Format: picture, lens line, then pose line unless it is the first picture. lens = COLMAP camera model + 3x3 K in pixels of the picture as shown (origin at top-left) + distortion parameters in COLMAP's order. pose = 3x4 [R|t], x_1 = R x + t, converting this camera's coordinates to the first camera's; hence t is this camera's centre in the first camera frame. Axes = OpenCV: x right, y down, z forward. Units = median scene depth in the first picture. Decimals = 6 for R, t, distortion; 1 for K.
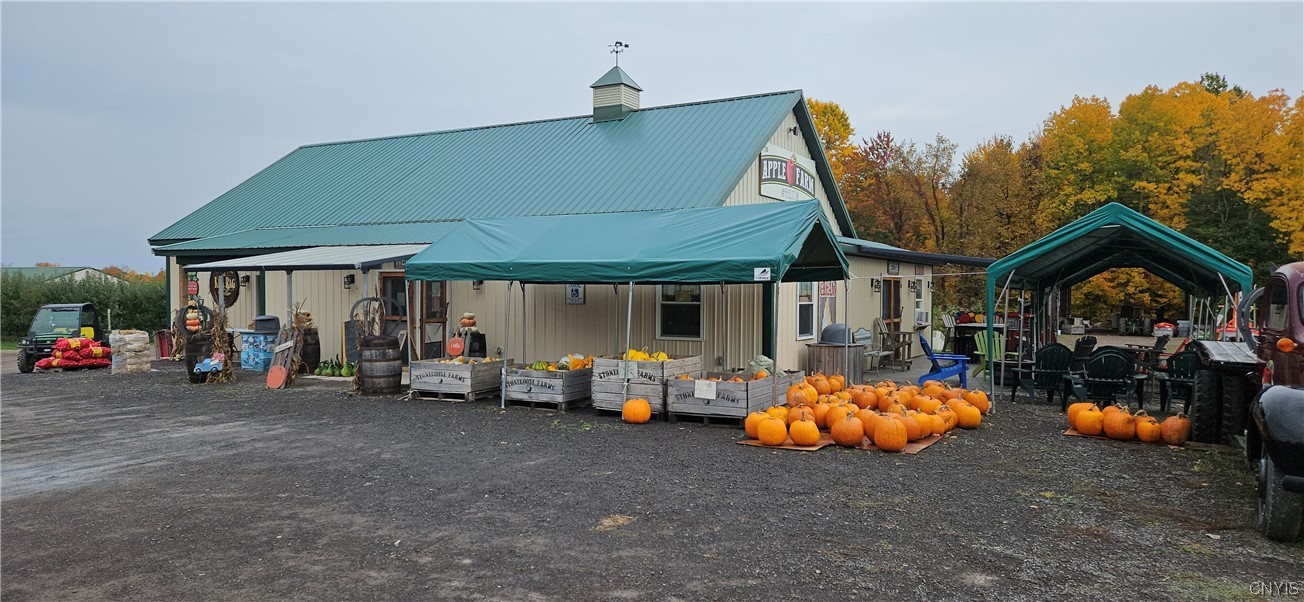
lens RADIAL K [[872.4, 0, 647.1], [0, 872.4, 312.0], [0, 0, 1]] dist [0.049297, -0.029679]
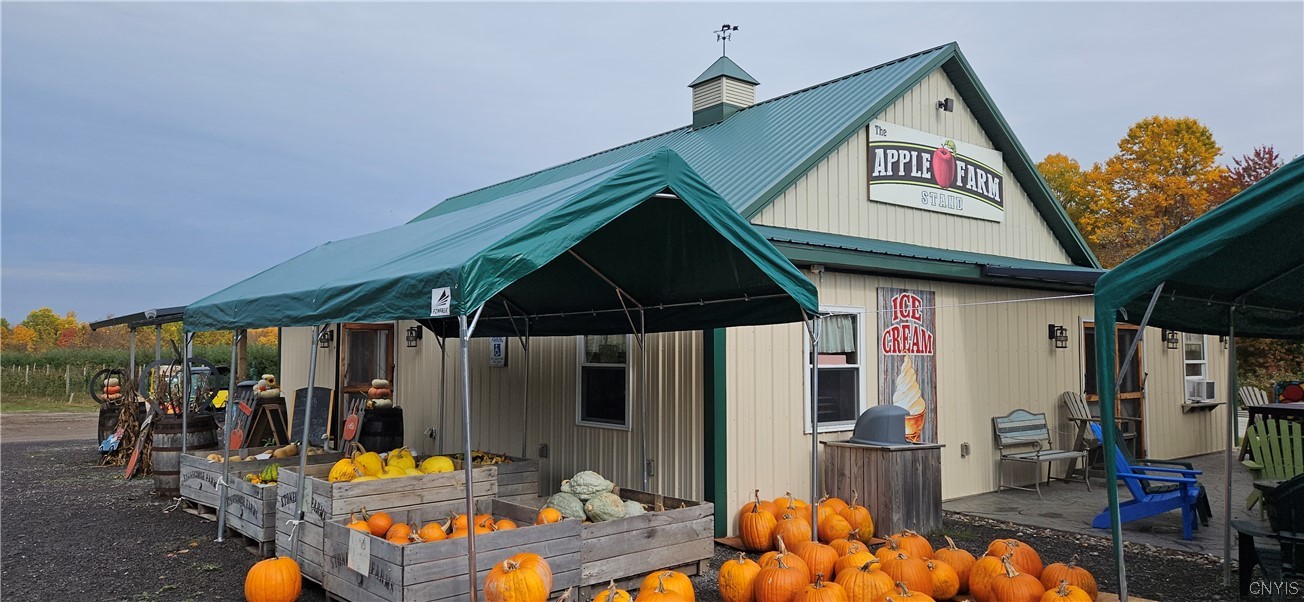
lens RADIAL K [[872.4, 0, 644.8], [0, 872.4, 298.7], [0, 0, 1]] dist [0.049297, -0.029679]
pose [[0.928696, -0.027003, -0.369858, 0.054442], [-0.004690, 0.996410, -0.084523, -0.001039], [0.370812, 0.080231, 0.925236, 0.085501]]
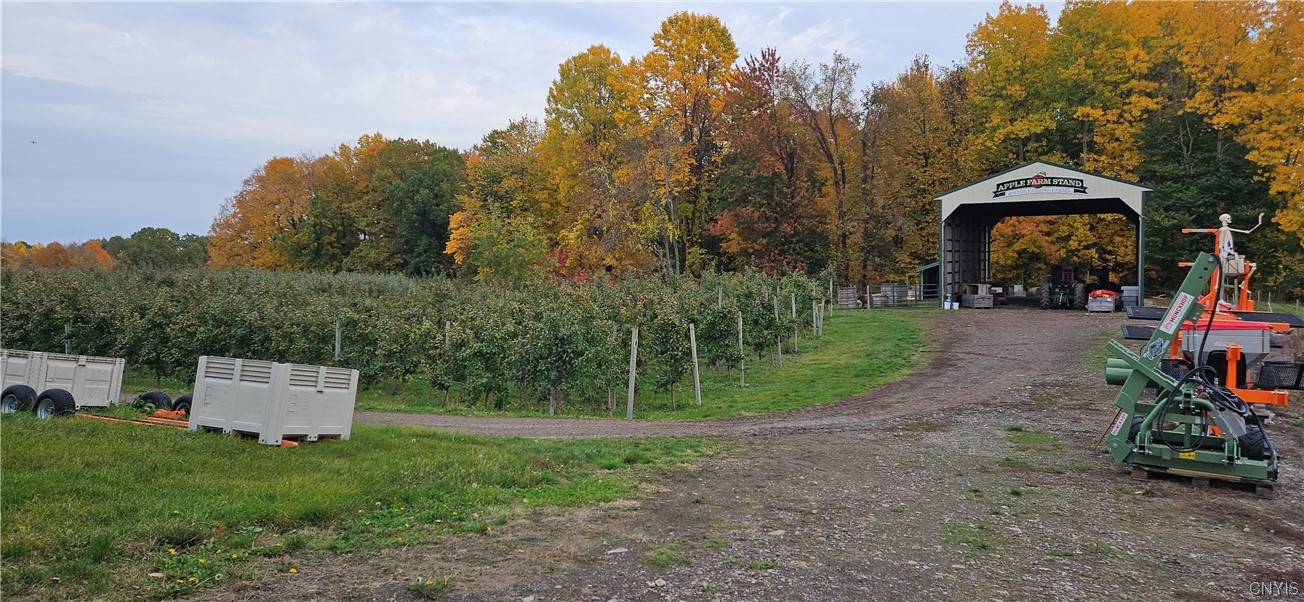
lens RADIAL K [[872.4, 0, 657.7], [0, 872.4, 294.4], [0, 0, 1]] dist [0.049297, -0.029679]
pose [[0.999143, -0.014565, 0.038744, 0.160534], [0.013785, 0.999698, 0.020320, -0.002300], [-0.039028, -0.019769, 0.999043, 0.248366]]
